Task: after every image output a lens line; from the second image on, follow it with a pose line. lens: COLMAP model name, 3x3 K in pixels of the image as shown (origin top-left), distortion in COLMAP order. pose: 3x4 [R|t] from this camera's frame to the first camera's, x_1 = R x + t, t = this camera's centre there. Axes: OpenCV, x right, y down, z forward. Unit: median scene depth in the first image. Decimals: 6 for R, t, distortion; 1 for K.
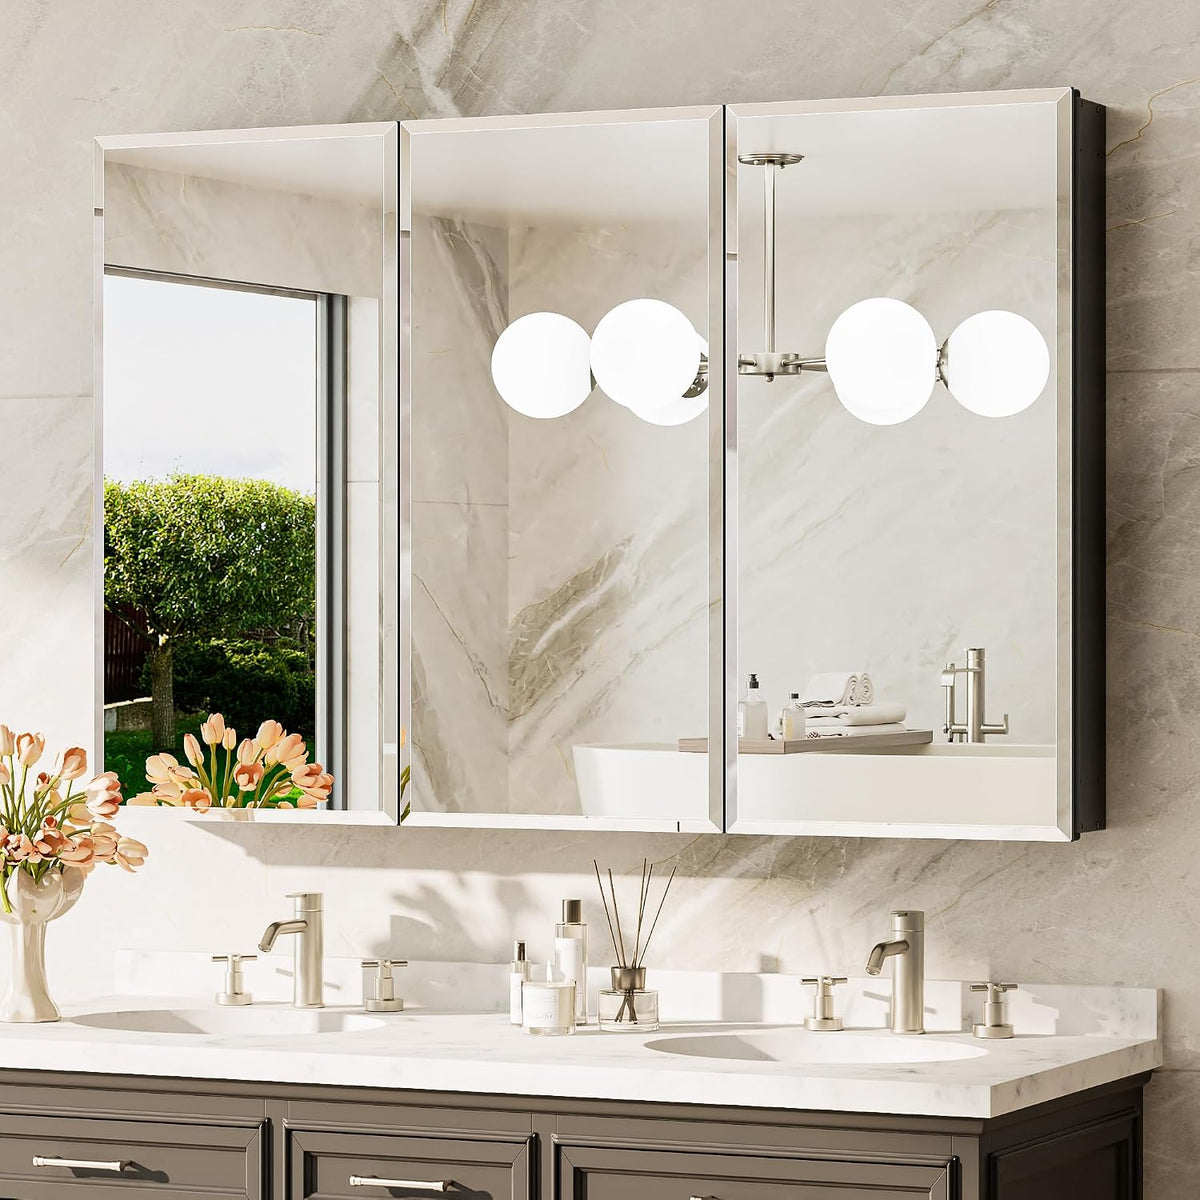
lens RADIAL K [[4544.8, 0, 600.0], [0, 4544.8, 600.0], [0, 0, 1]] dist [-0.001110, -0.145732]
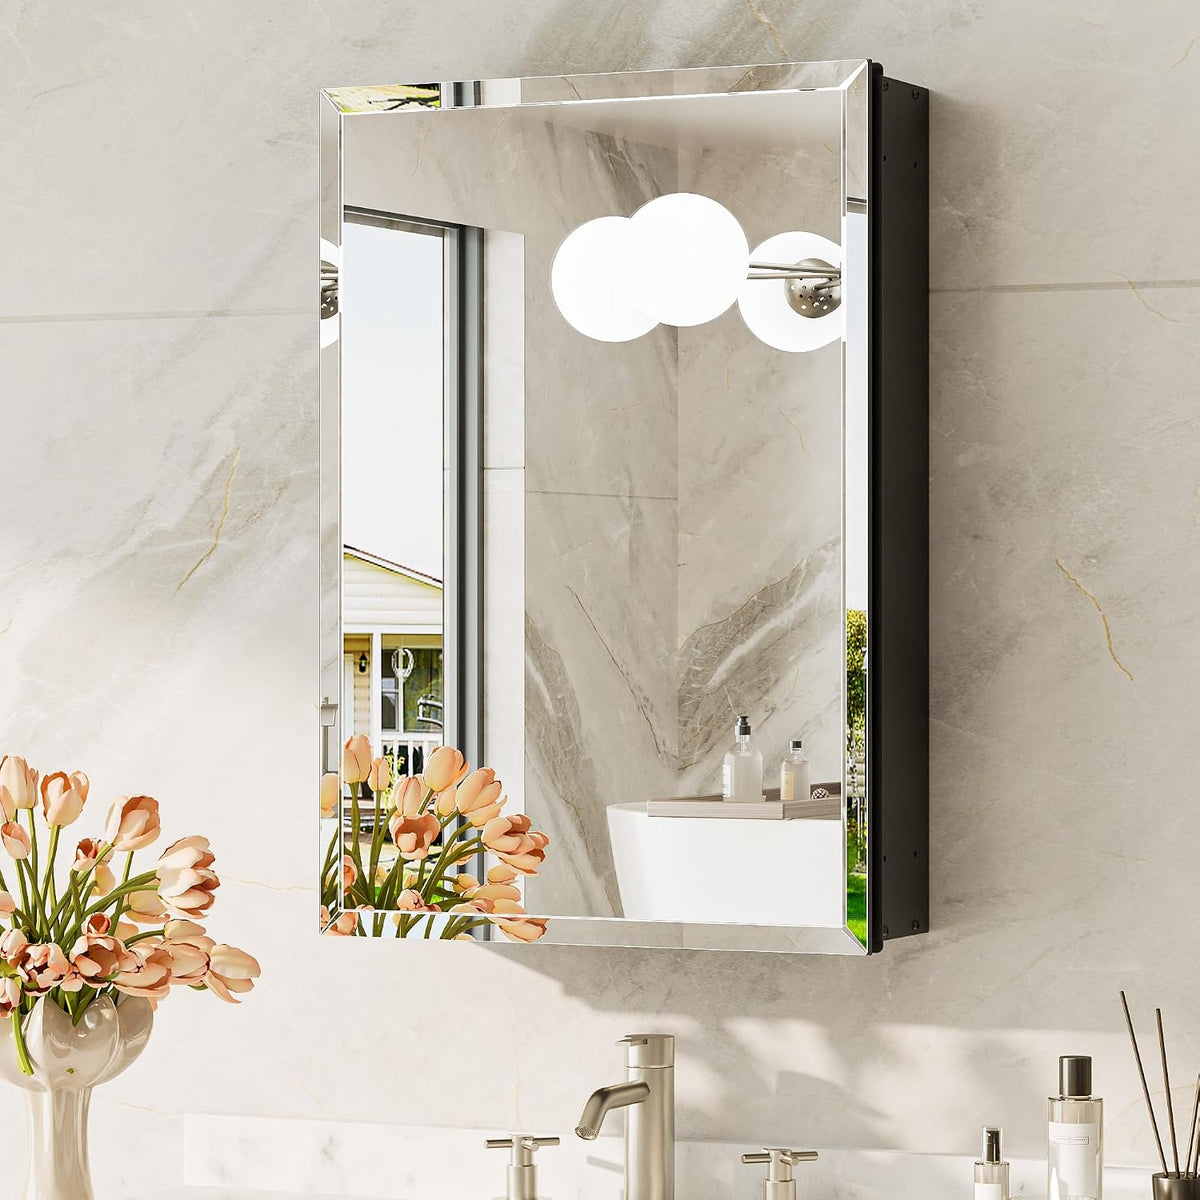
lens RADIAL K [[4544.8, 0, 600.0], [0, 4544.8, 600.0], [0, 0, 1]] dist [-0.001110, -0.145732]
pose [[1.000000, 0.000027, -0.000906, -0.033968], [-0.000027, 1.000000, -0.000066, -0.003232], [0.000906, 0.000066, 1.000000, 0.212172]]
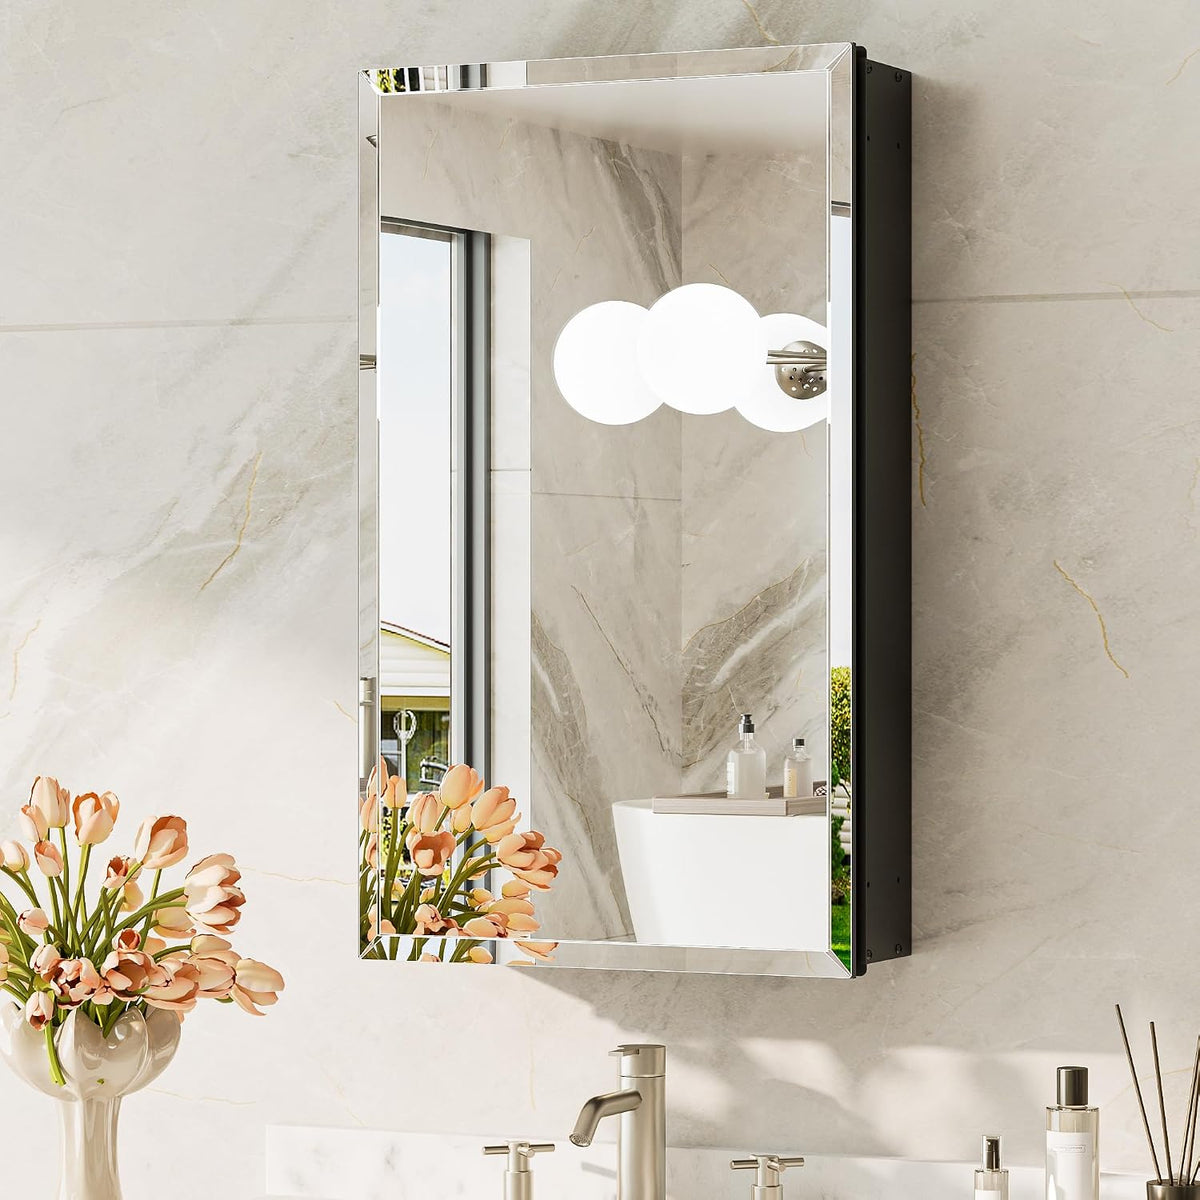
lens RADIAL K [[4544.8, 0, 600.0], [0, 4544.8, 600.0], [0, 0, 1]] dist [-0.001110, -0.145732]
pose [[1.000000, -0.000067, -0.000903, -0.034867], [0.000067, 1.000000, -0.000056, -0.003237], [0.000903, 0.000056, 1.000000, 0.201478]]
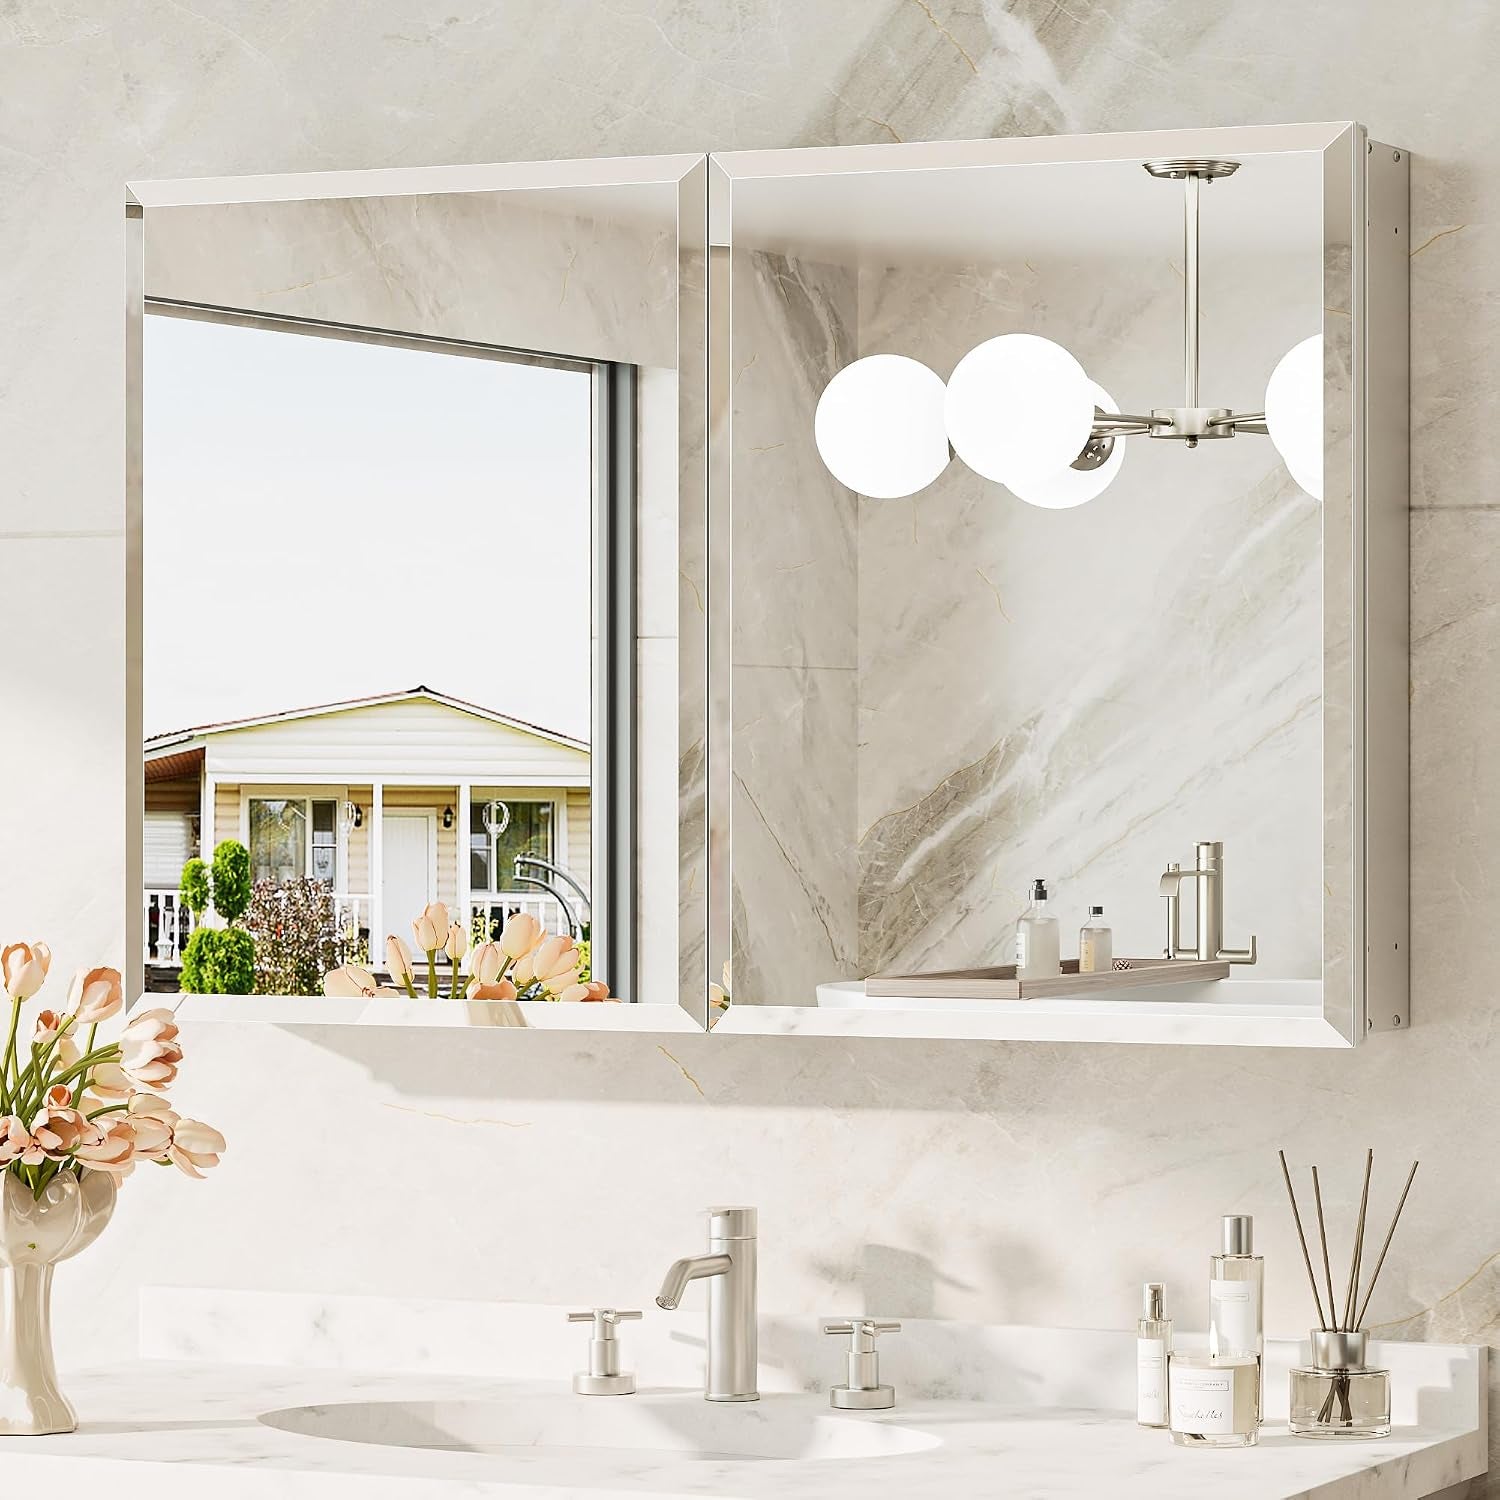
lens RADIAL K [[5694.7, 0, 750.0], [0, 5694.7, 750.0], [0, 0, 1]] dist [-0.022279, 0.179232]
pose [[1.000000, -0.000042, 0.000107, -0.037698], [0.000042, 1.000000, -0.000068, -0.008730], [-0.000107, 0.000068, 1.000000, 0.137240]]
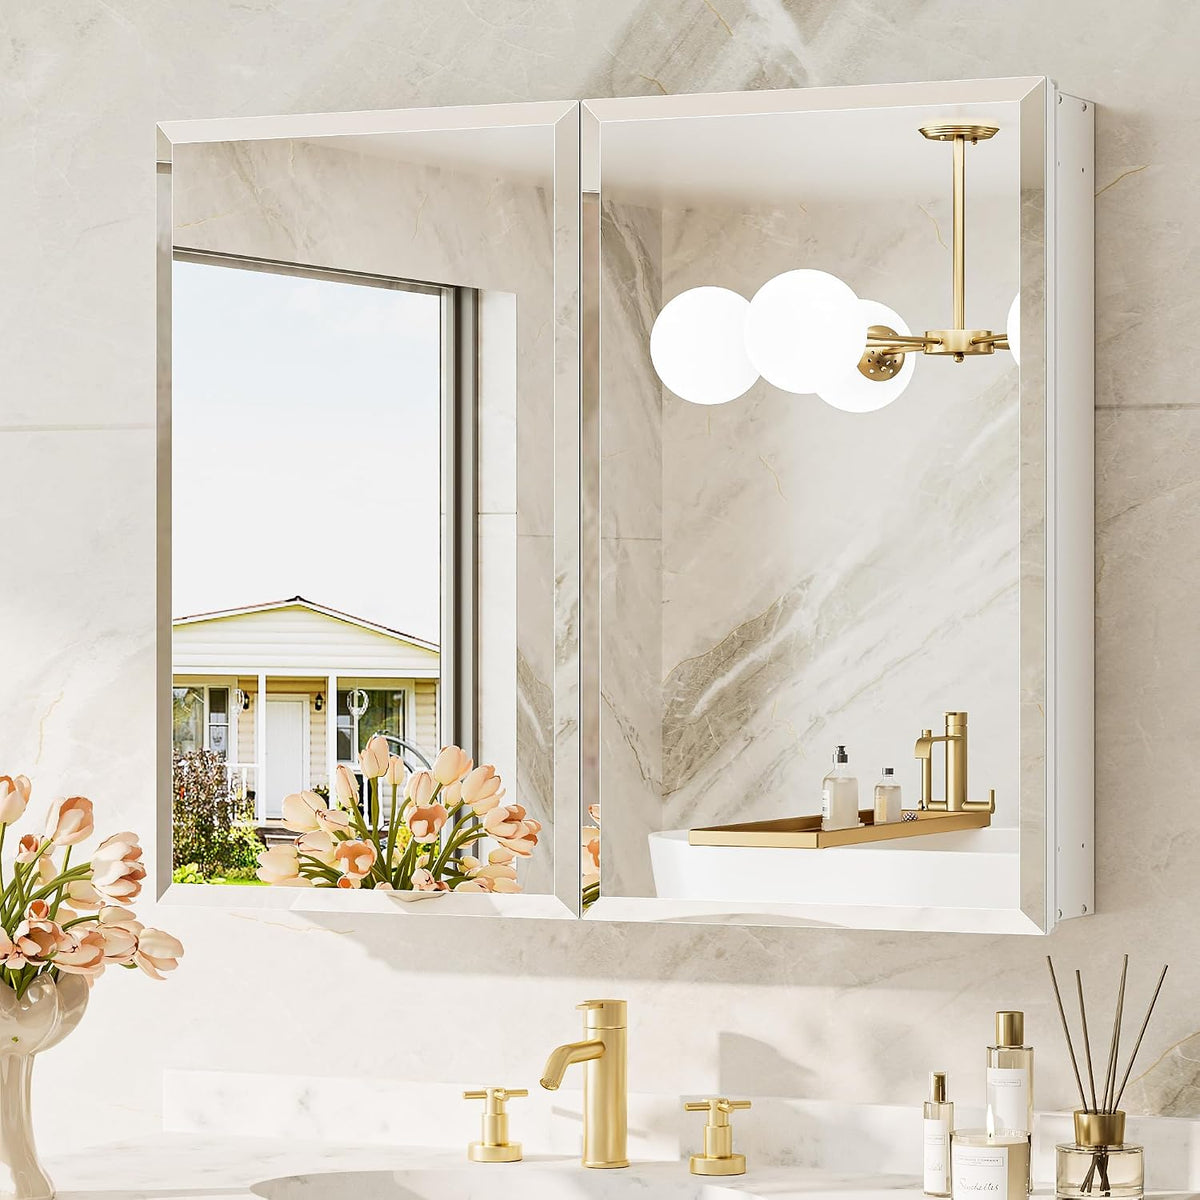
lens RADIAL K [[4555.8, 0, 600.0], [0, 4555.8, 600.0], [0, 0, 1]] dist [-0.022279, 0.179232]
pose [[1.000000, 0.000023, 0.000127, -0.032605], [-0.000023, 1.000000, -0.000070, -0.009868], [-0.000127, 0.000070, 1.000000, 0.162475]]
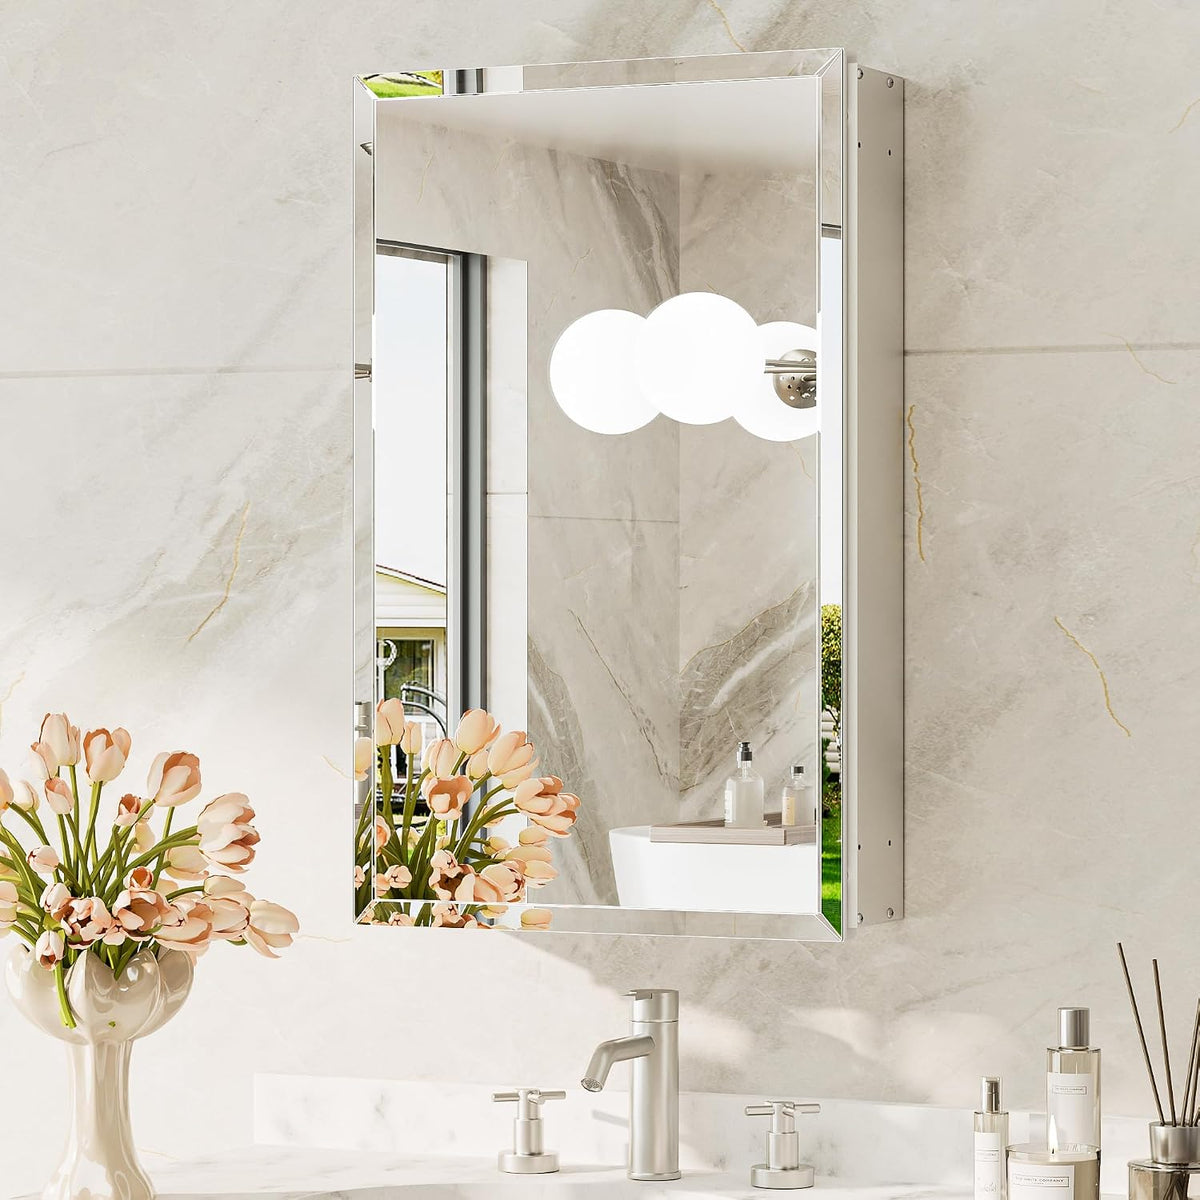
lens RADIAL K [[4544.8, 0, 600.0], [0, 4544.8, 600.0], [0, 0, 1]] dist [-0.001110, -0.145732]
pose [[1.000000, 0.000012, -0.000907, -0.034358], [-0.000012, 1.000000, -0.000071, -0.007309], [0.000907, 0.000072, 1.000000, 0.207165]]
